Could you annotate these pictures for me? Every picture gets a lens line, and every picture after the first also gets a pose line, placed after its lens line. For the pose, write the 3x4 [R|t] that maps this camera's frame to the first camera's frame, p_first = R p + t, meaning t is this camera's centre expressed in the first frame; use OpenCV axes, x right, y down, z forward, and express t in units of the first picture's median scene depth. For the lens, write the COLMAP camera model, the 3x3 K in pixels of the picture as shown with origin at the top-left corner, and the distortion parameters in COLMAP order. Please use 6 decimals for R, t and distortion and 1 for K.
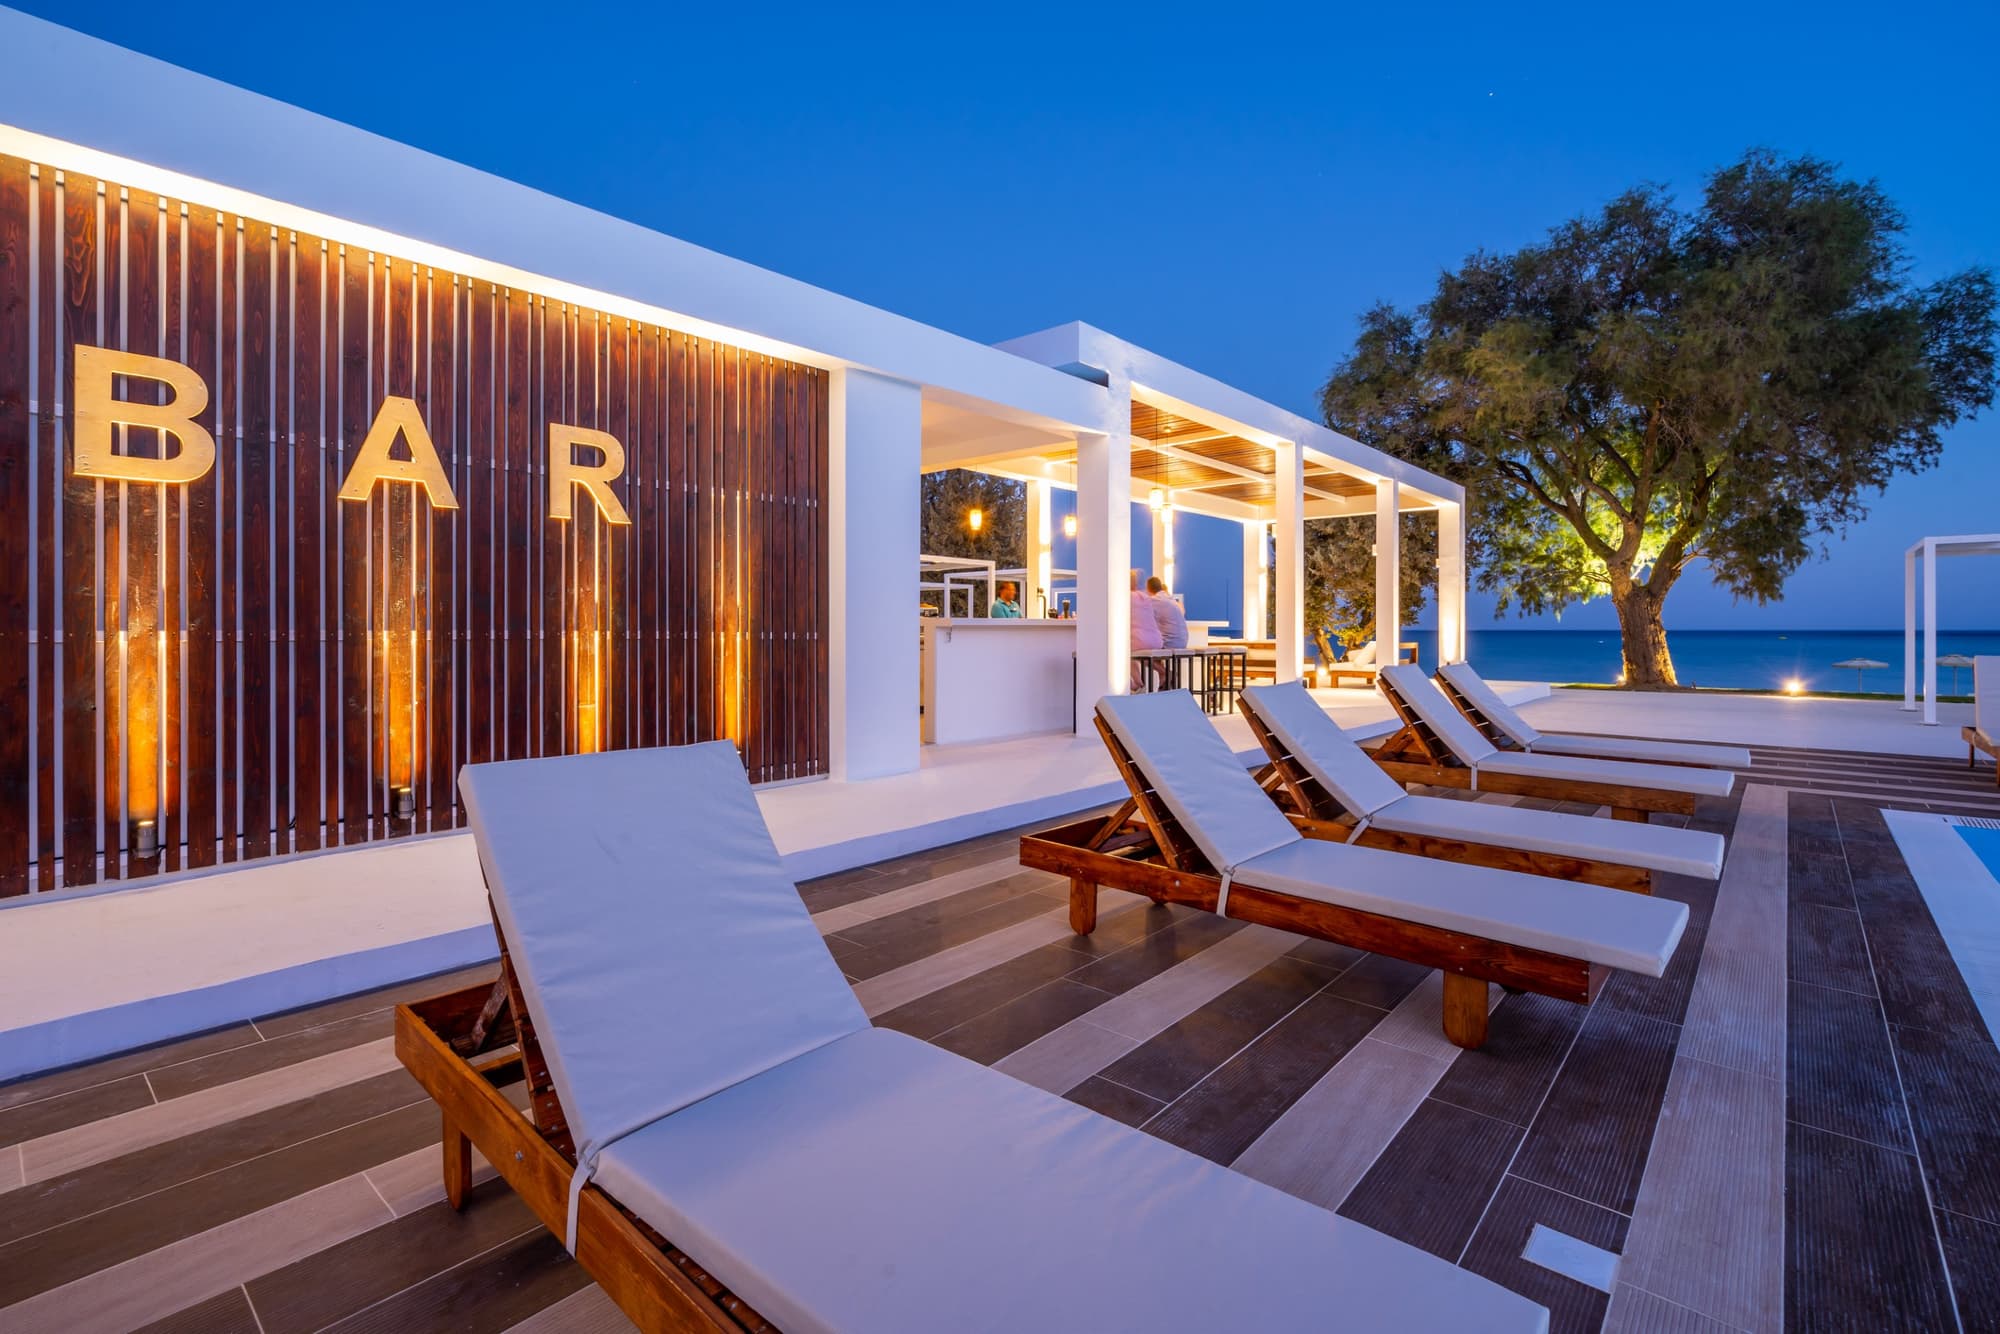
lens RADIAL K [[913.5, 0, 1012.2], [0, 913.5, 635.7], [0, 0, 1]] dist [0.003176, 0.000095]
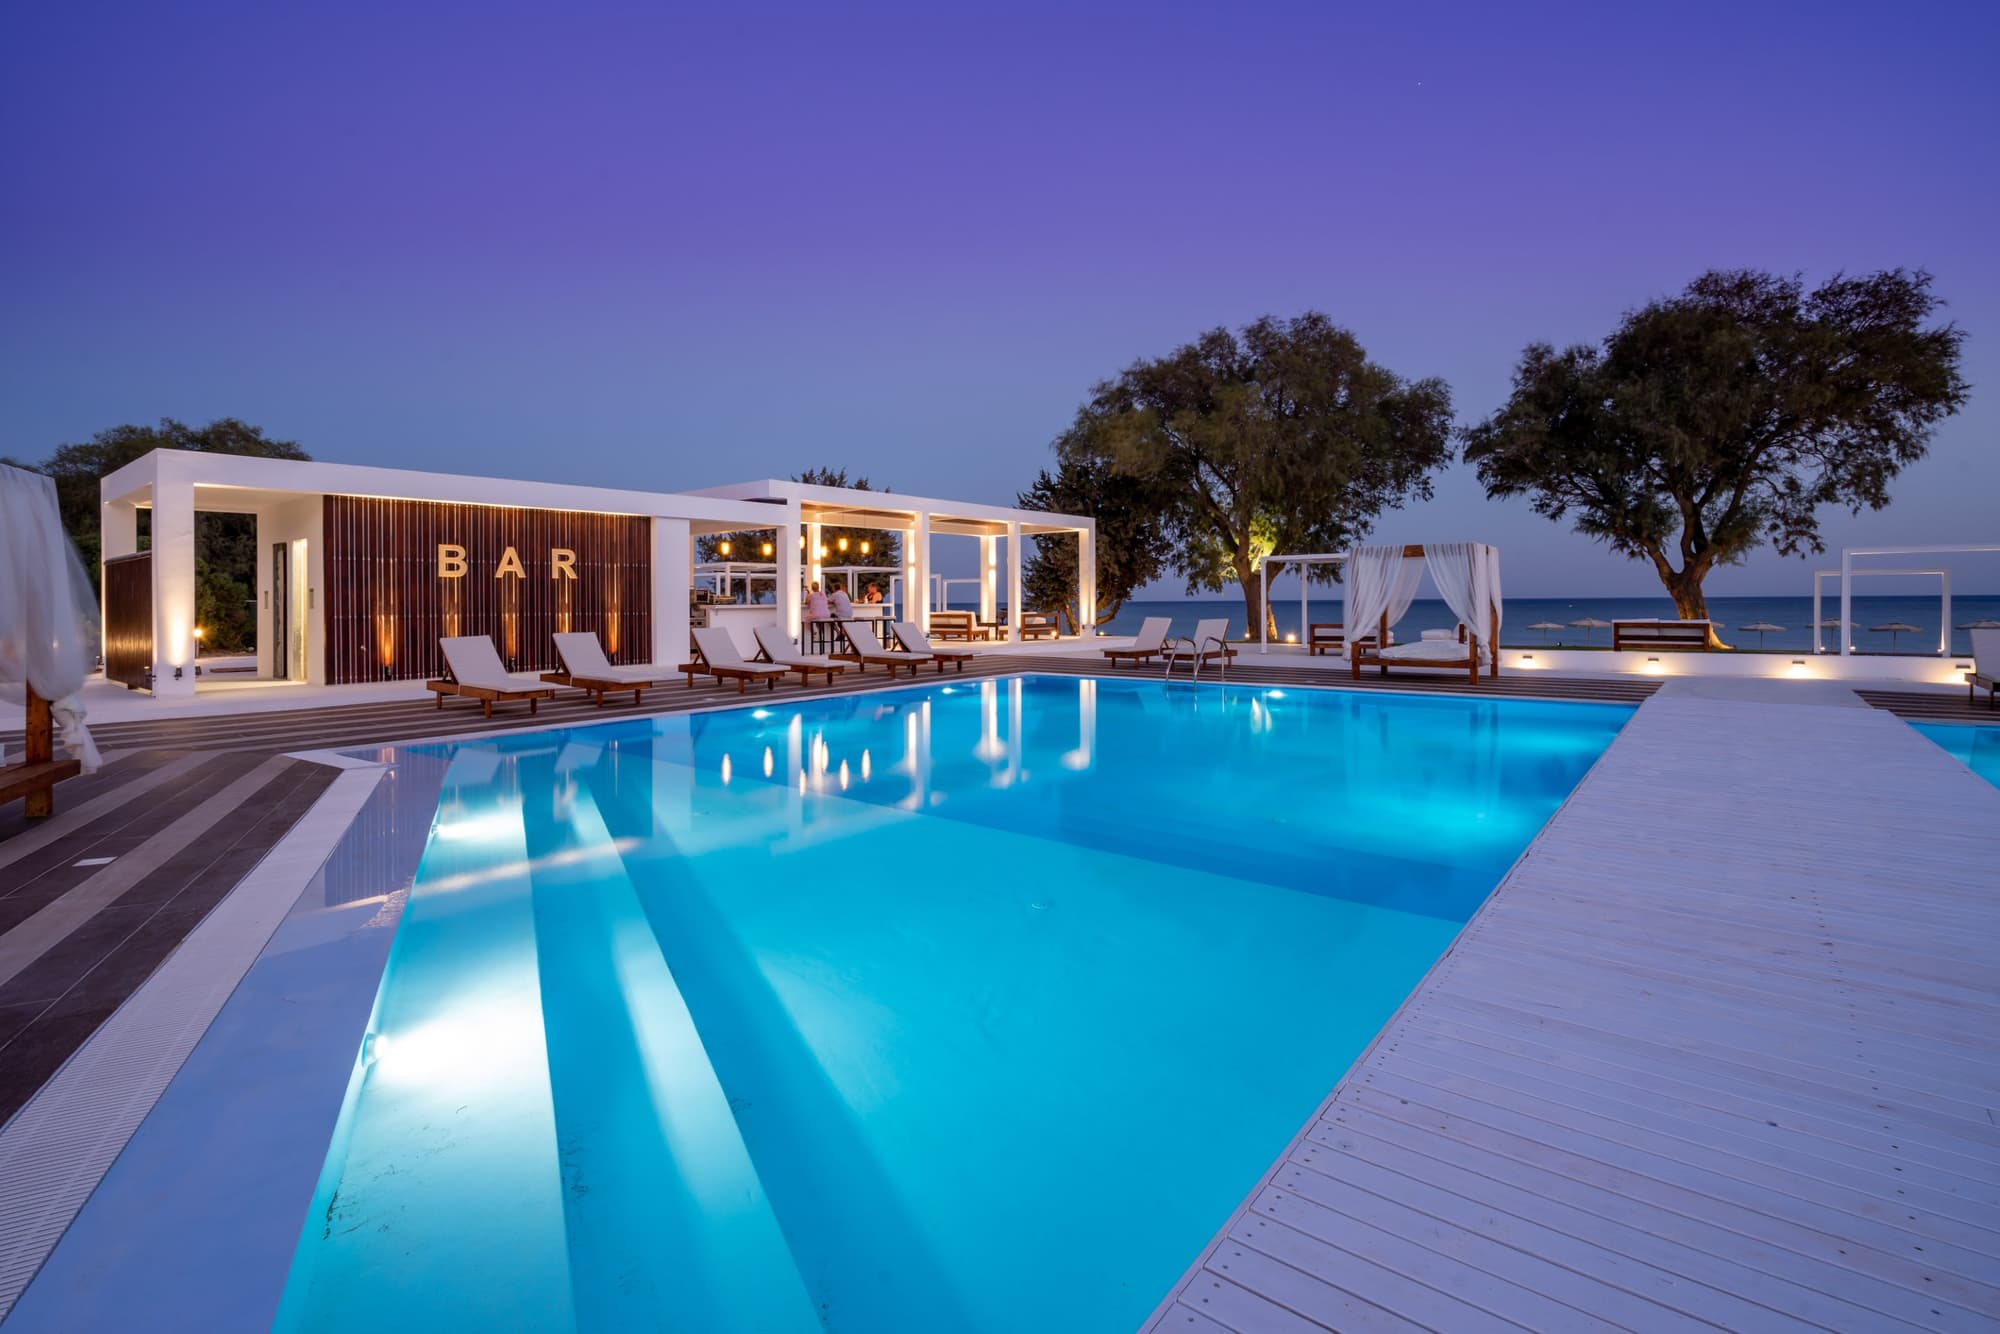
lens RADIAL K [[913.5, 0, 1000.1], [0, 913.5, 614.3], [0, 0, 1]] dist [0.003176, 0.000095]
pose [[0.999363, -0.005763, 0.035209, 0.250028], [0.005427, 0.999939, 0.009611, -0.006095], [-0.035263, -0.009414, 0.999334, -0.593833]]
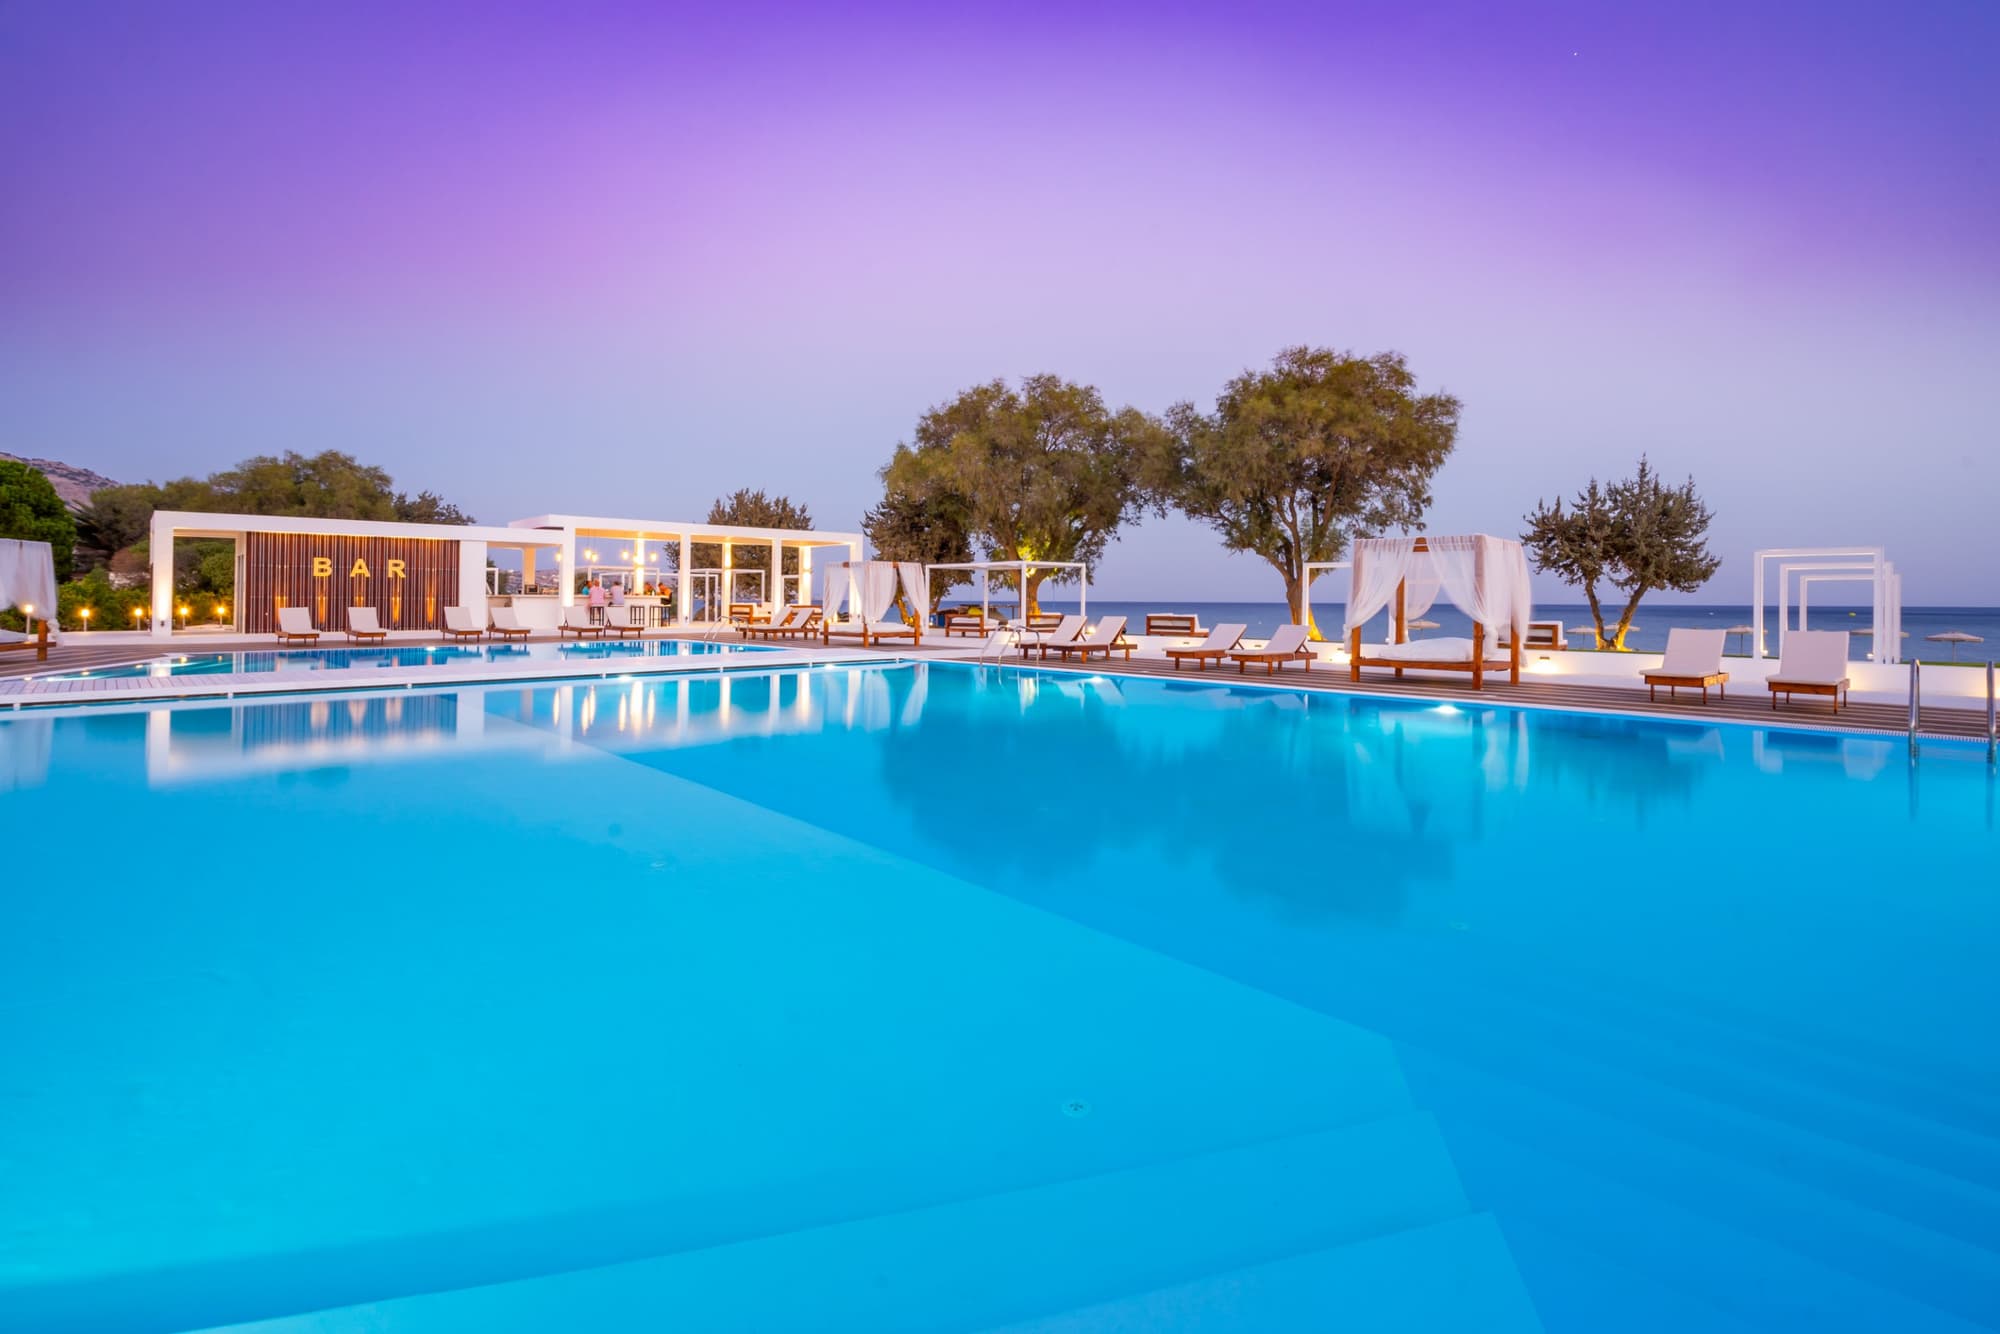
lens RADIAL K [[913.5, 0, 979.8], [0, 913.5, 604.3], [0, 0, 1]] dist [0.003176, 0.000095]
pose [[0.995019, 0.007941, -0.099373, 0.925922], [-0.007996, 0.999968, -0.000151, 0.001843], [0.099369, 0.000945, 0.995050, -1.064705]]
